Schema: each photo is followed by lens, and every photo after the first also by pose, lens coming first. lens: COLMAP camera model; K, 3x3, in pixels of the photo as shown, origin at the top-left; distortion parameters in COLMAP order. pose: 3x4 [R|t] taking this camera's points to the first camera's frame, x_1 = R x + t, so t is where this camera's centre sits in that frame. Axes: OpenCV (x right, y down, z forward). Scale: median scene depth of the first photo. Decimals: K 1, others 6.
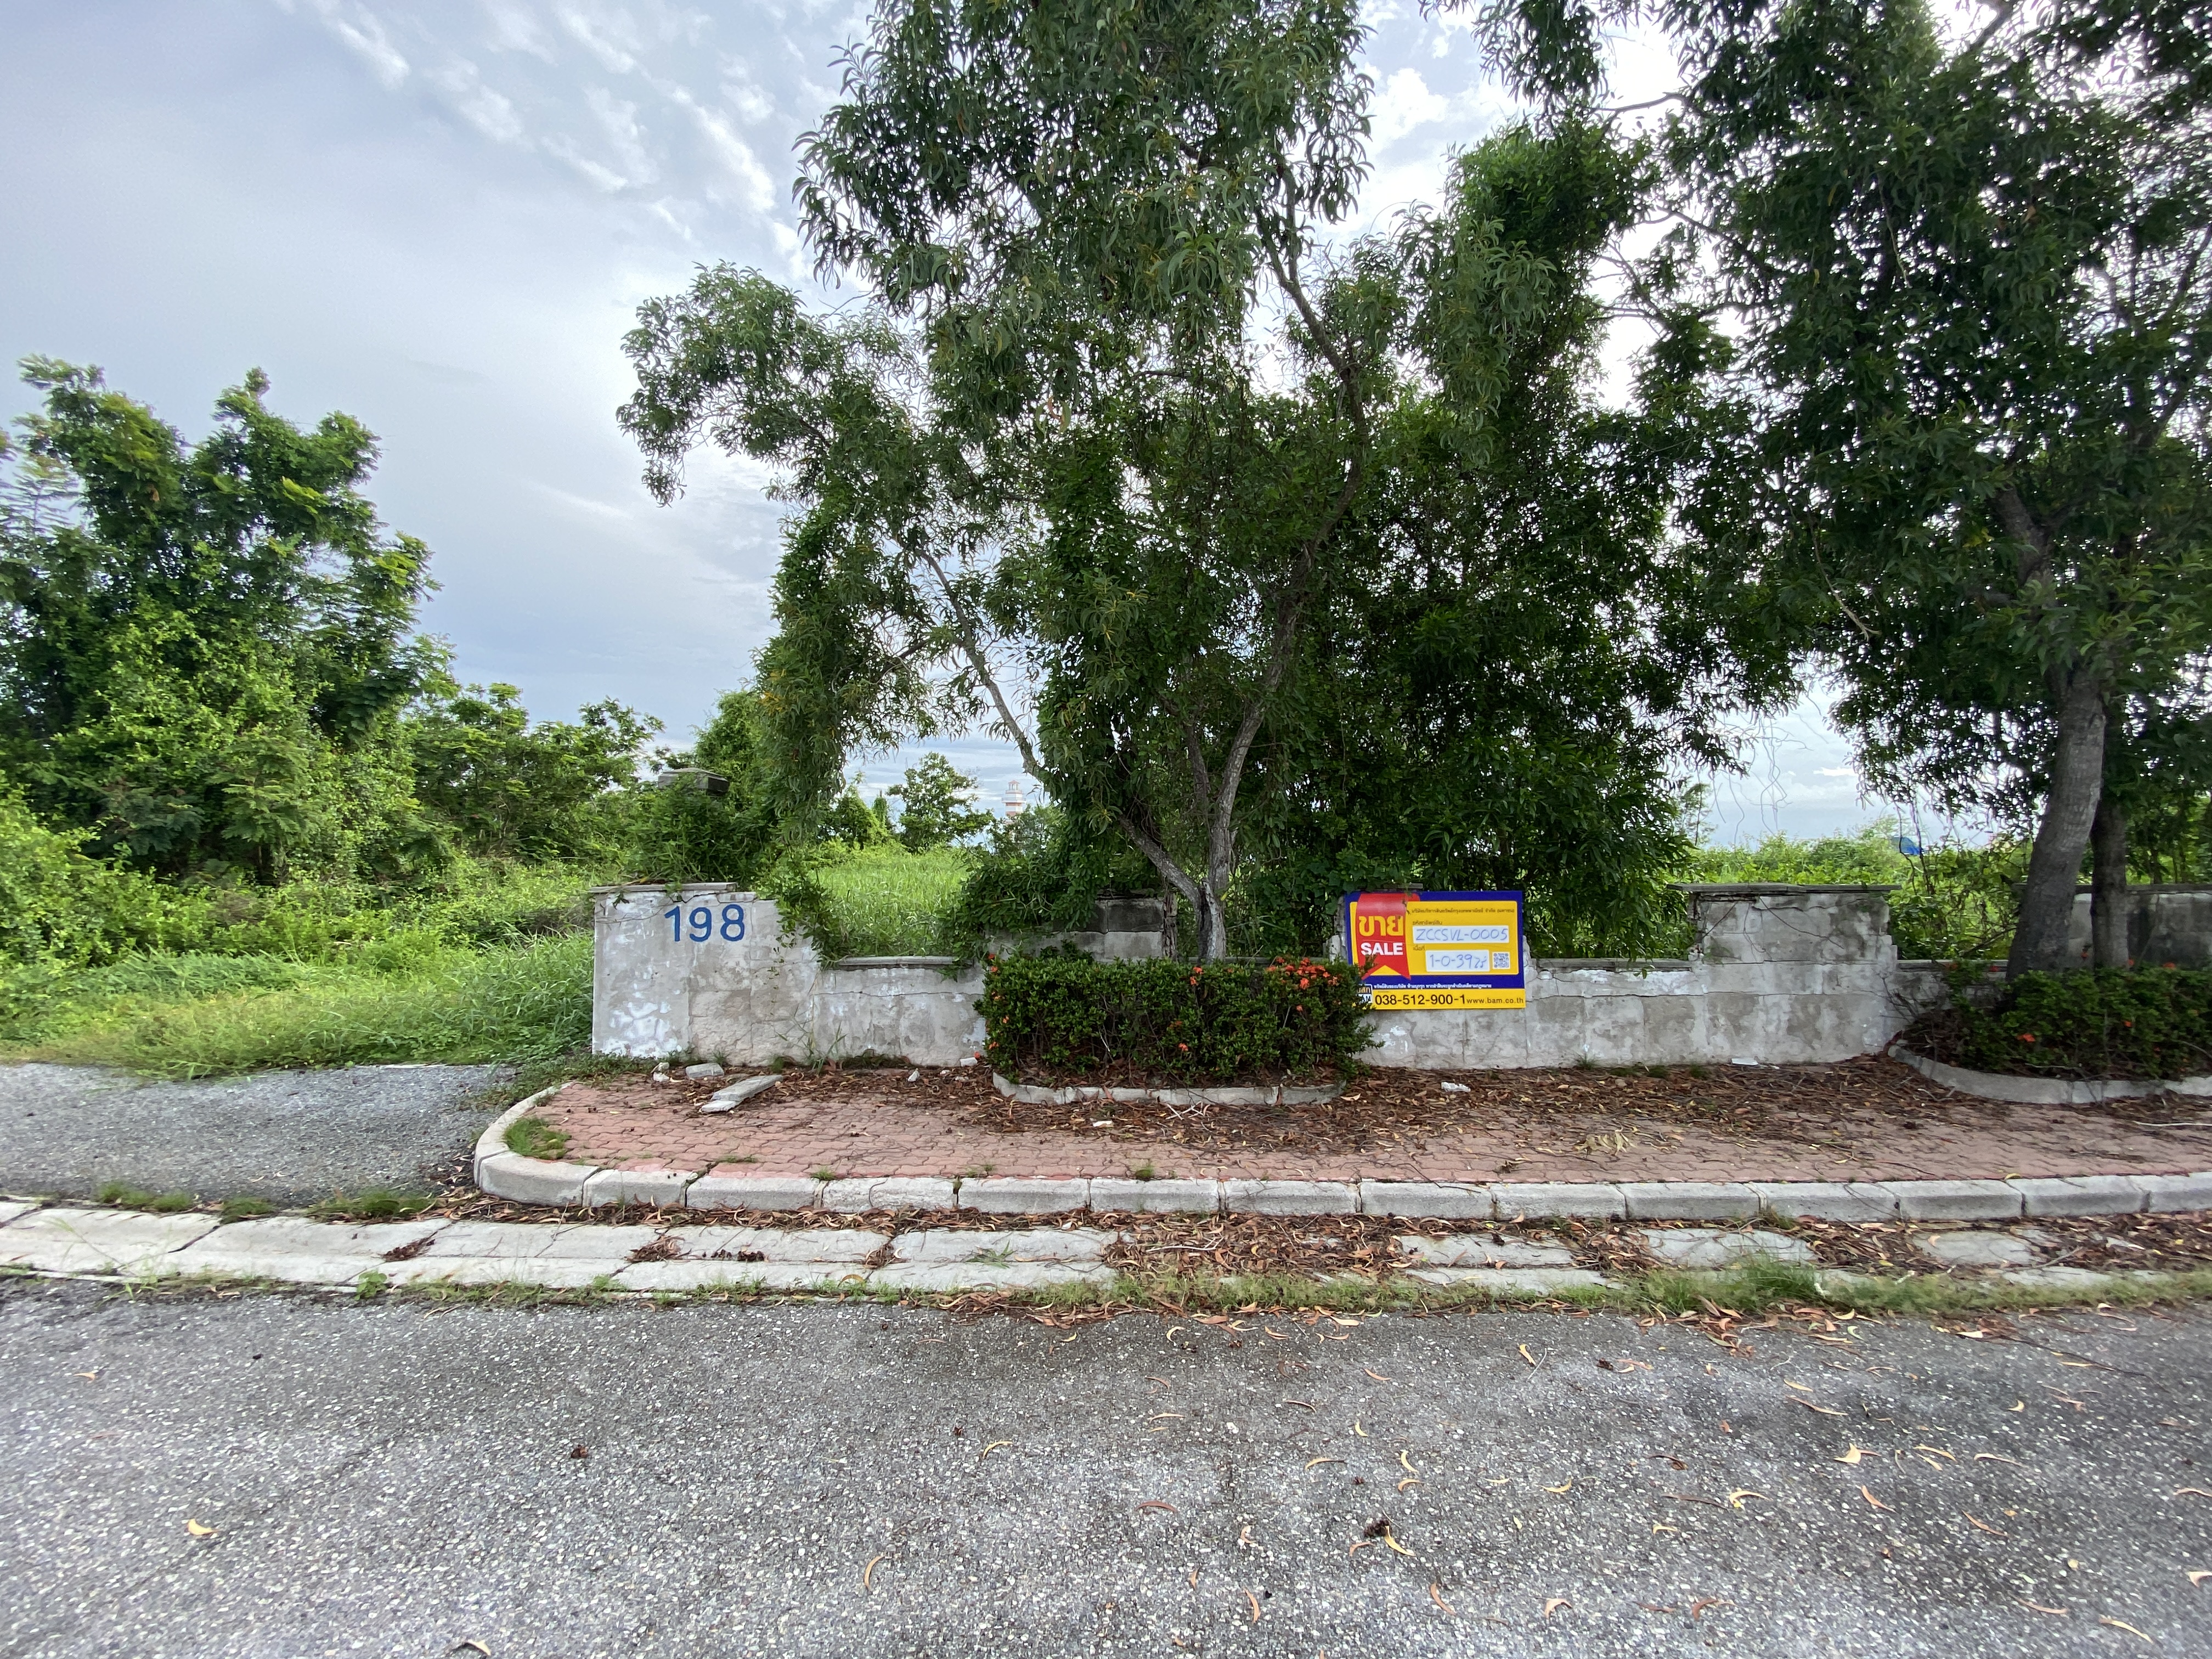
lens RADIAL K [[894.0, 0, 1102.8], [0, 894.0, 835.3], [0, 0, 1]] dist [0.012653, -0.015592]
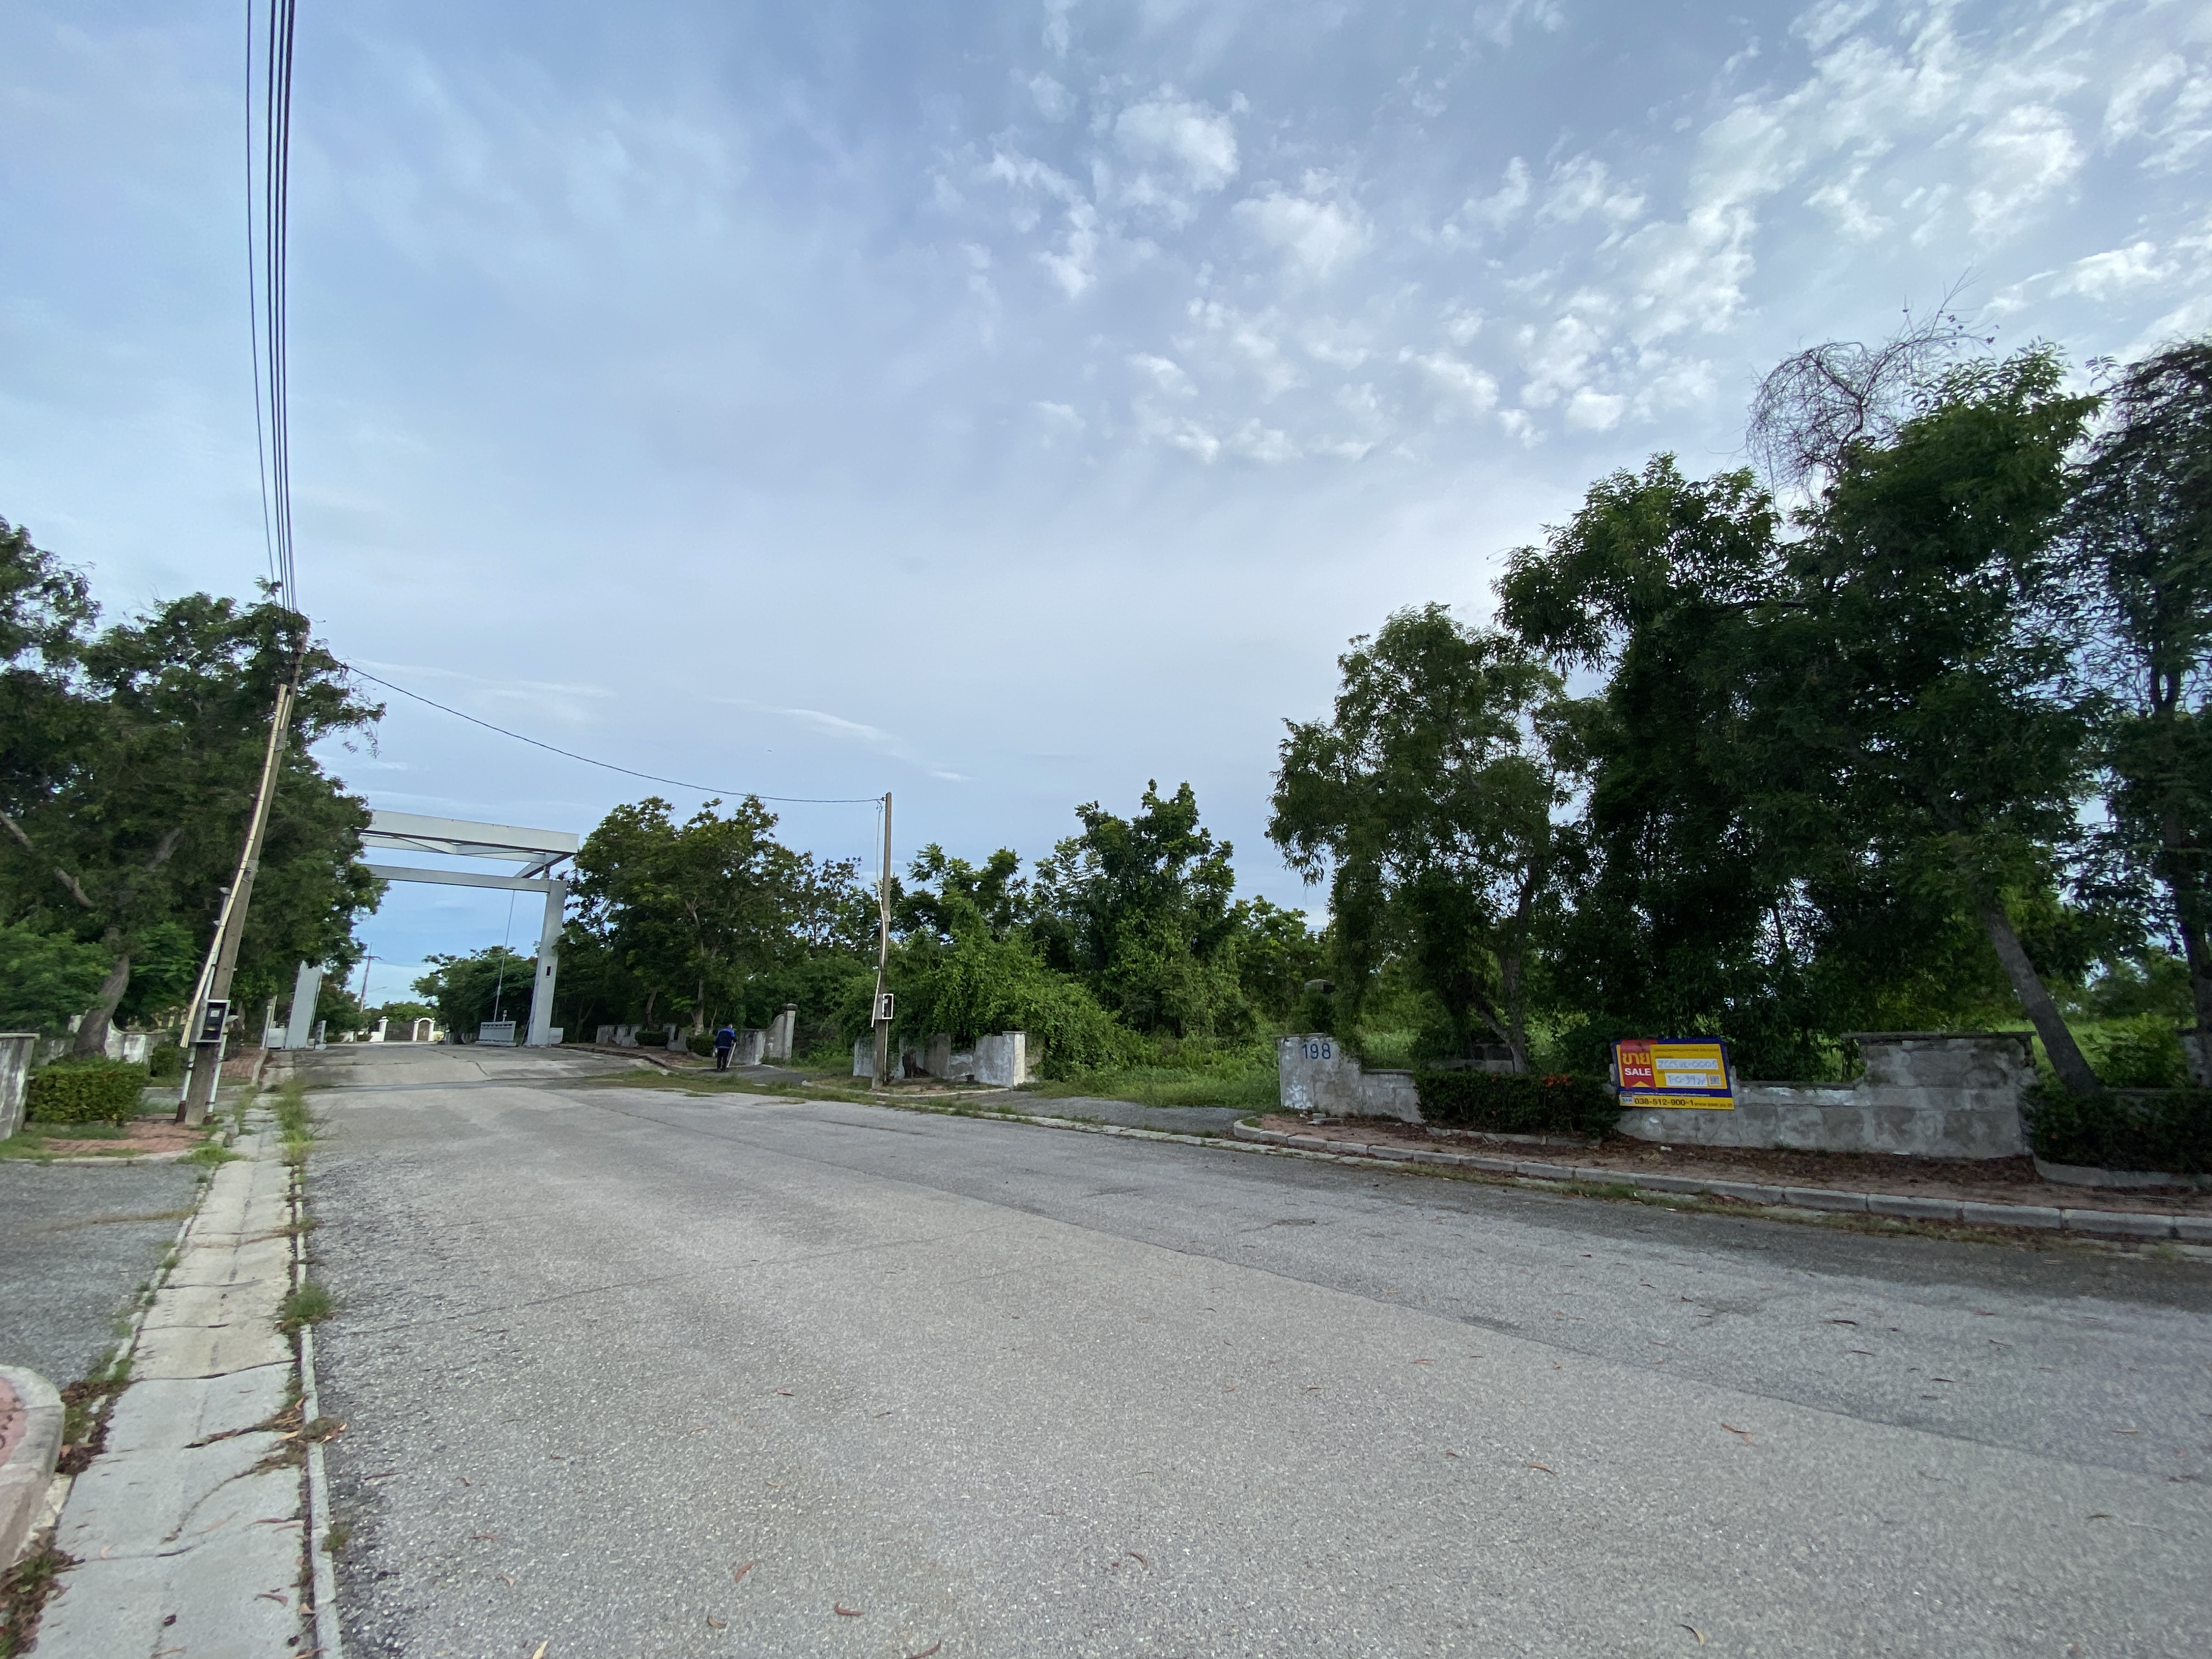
lens RADIAL K [[894.0, 0, 1107.2], [0, 894.0, 819.2], [0, 0, 1]] dist [0.012653, -0.015592]
pose [[0.674767, -0.173789, -0.717277, 0.972246], [0.032403, 0.977919, -0.206458, -0.029830], [0.737319, 0.116069, 0.665499, -1.034743]]
